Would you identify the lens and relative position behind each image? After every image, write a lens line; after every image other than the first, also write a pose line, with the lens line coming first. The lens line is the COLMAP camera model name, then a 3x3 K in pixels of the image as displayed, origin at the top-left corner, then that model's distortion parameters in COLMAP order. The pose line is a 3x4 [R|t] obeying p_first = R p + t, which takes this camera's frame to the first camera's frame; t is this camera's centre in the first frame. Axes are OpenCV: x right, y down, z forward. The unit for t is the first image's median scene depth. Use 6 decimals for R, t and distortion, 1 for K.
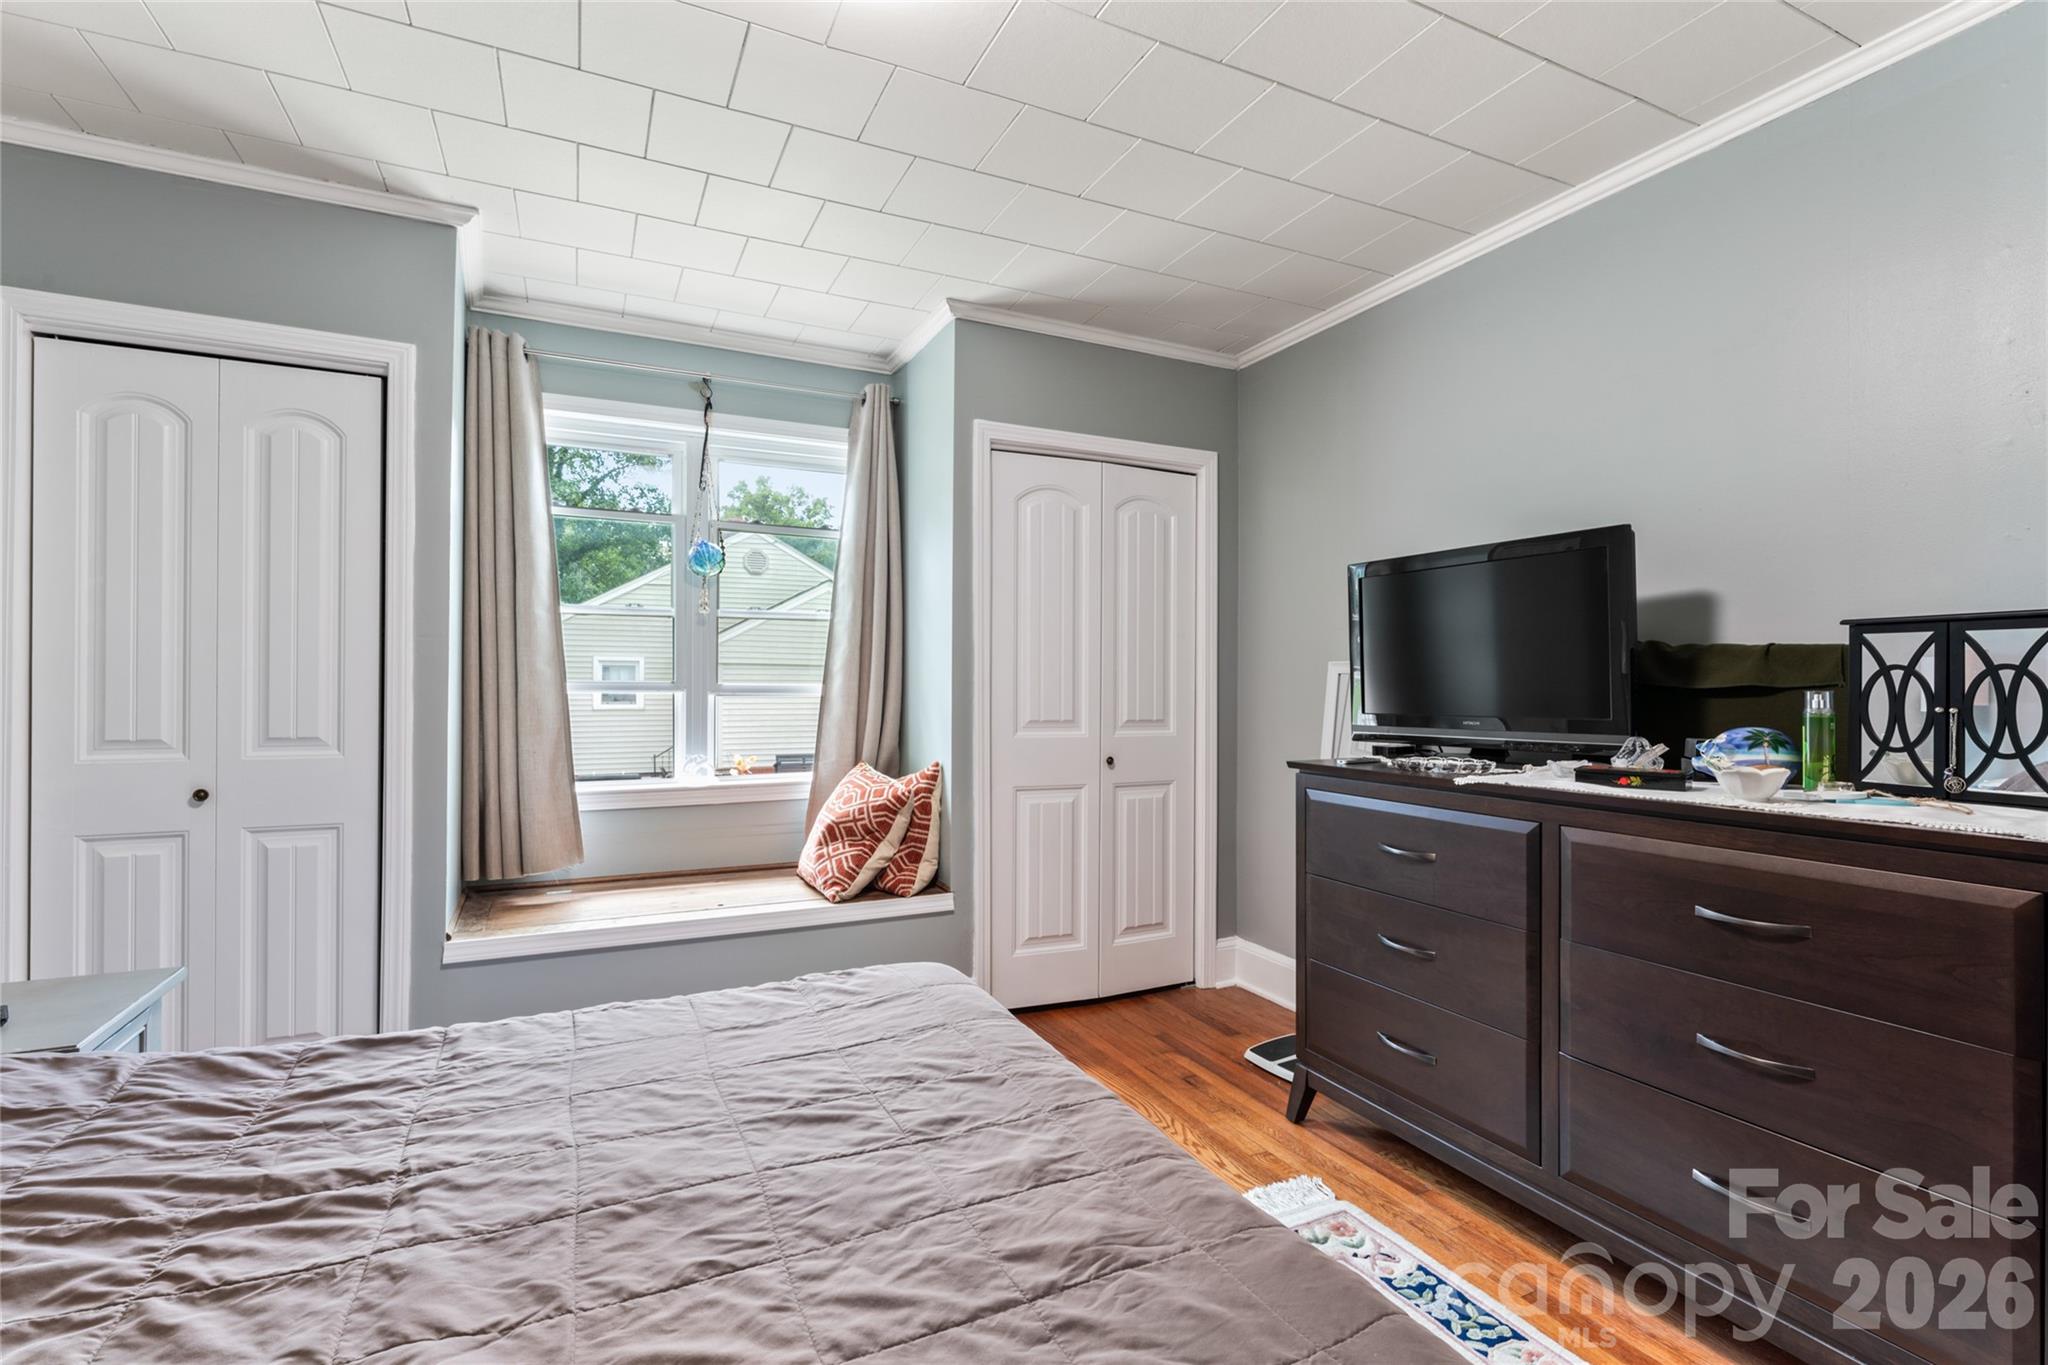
lens RADIAL K [[933.2, 0, 1023.4], [0, 933.2, 683.5], [0, 0, 1]] dist [-0.001484, -0.000182]
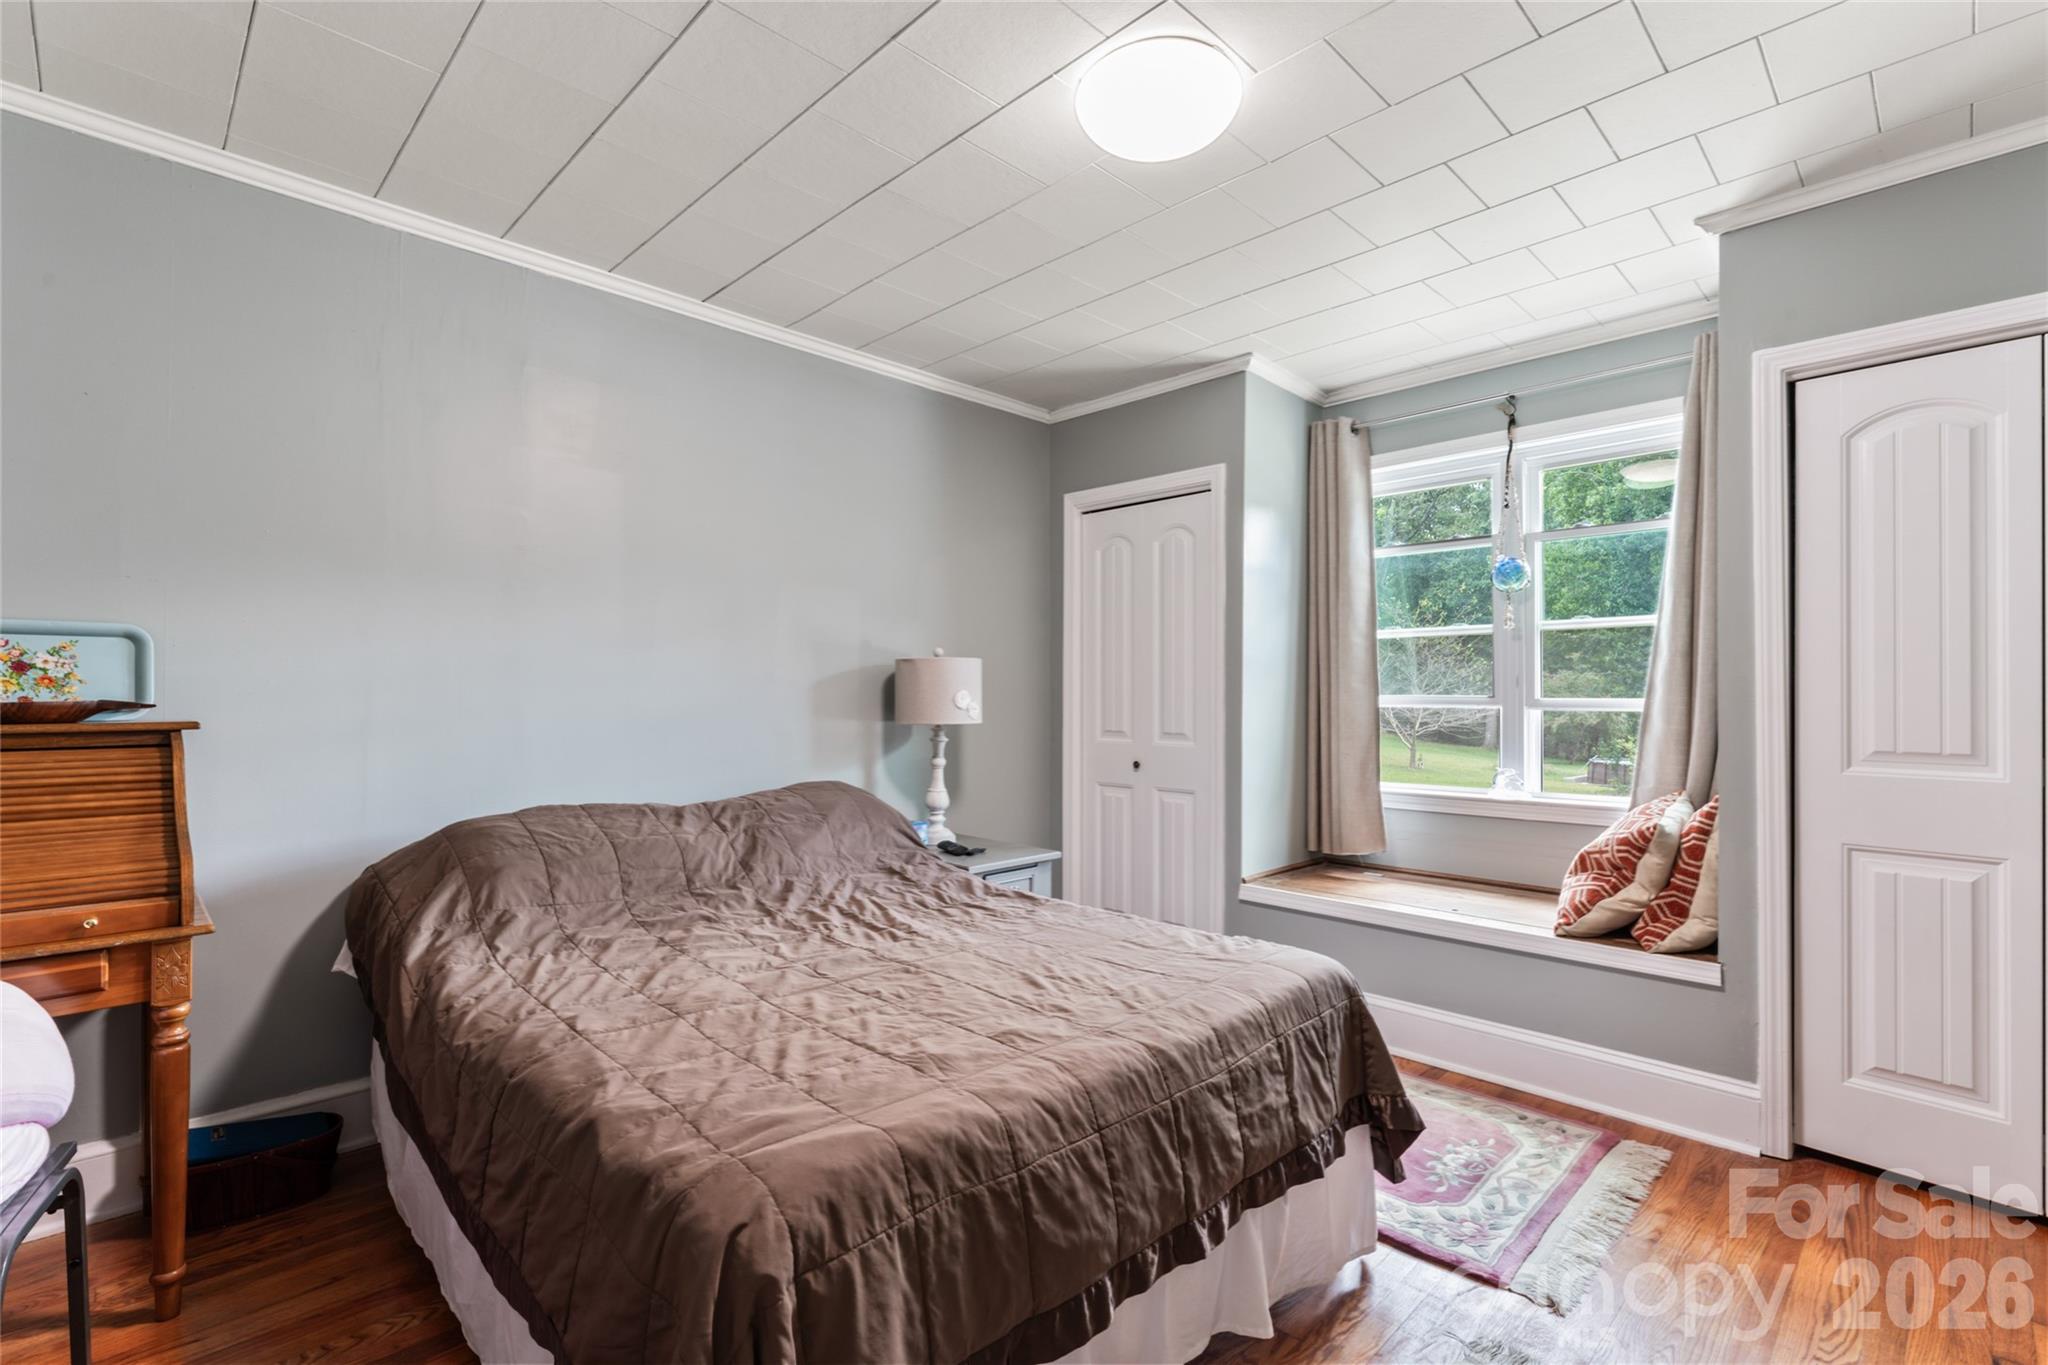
lens RADIAL K [[933.2, 0, 1019.9], [0, 933.2, 680.9], [0, 0, 1]] dist [-0.001484, -0.000182]
pose [[0.326041, -0.018903, -0.945167, 0.485482], [-0.000325, 0.999798, -0.020108, 0.002003], [0.945356, 0.006863, 0.325969, 0.189952]]
